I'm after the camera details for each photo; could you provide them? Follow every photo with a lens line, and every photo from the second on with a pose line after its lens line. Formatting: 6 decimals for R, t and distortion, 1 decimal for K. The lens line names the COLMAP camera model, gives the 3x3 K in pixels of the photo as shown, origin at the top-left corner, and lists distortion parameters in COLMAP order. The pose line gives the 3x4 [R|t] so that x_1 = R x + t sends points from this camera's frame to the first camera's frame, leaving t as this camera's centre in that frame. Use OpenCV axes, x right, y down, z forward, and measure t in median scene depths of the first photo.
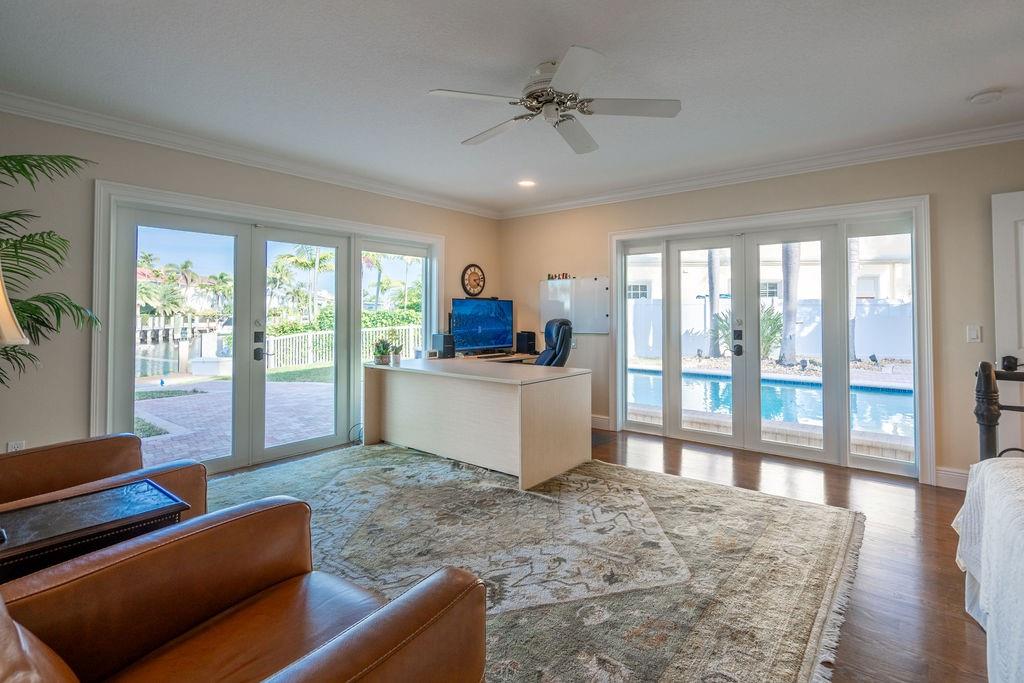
lens RADIAL K [[494.7, 0, 512.4], [0, 494.7, 313.9], [0, 0, 1]] dist [-0.003149, -0.000257]
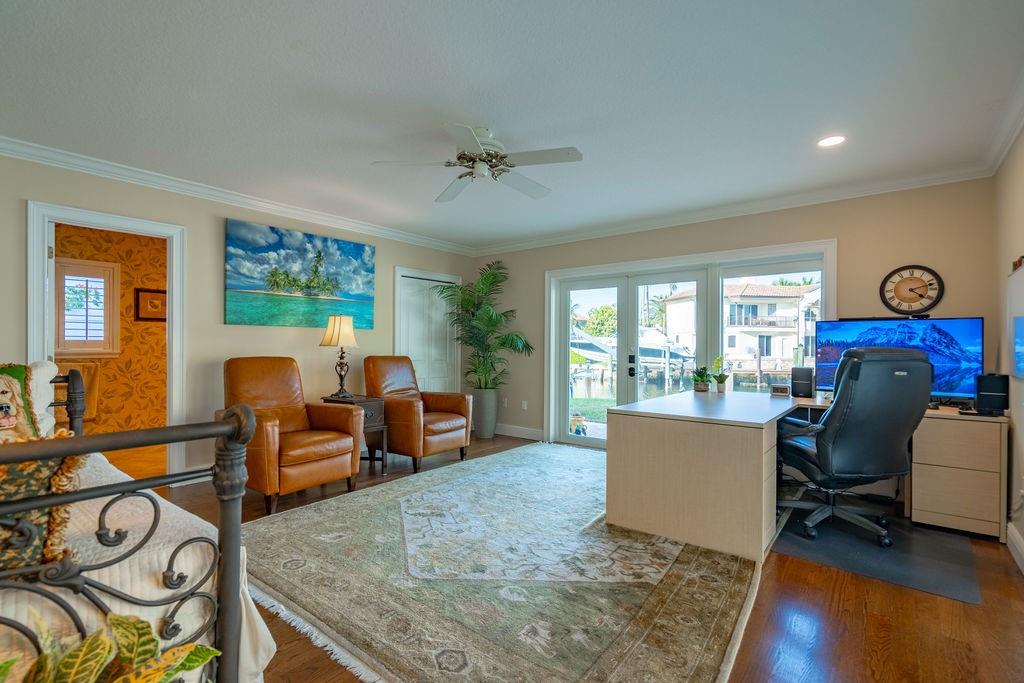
lens RADIAL K [[475.8, 0, 513.7], [0, 475.8, 348.9], [0, 0, 1]] dist [-0.000789, 0.000087]
pose [[0.010563, 0.005541, -0.999929, 0.774665], [-0.006375, 0.999965, 0.005474, 0.014218], [0.999924, 0.006316, 0.010598, 0.664288]]
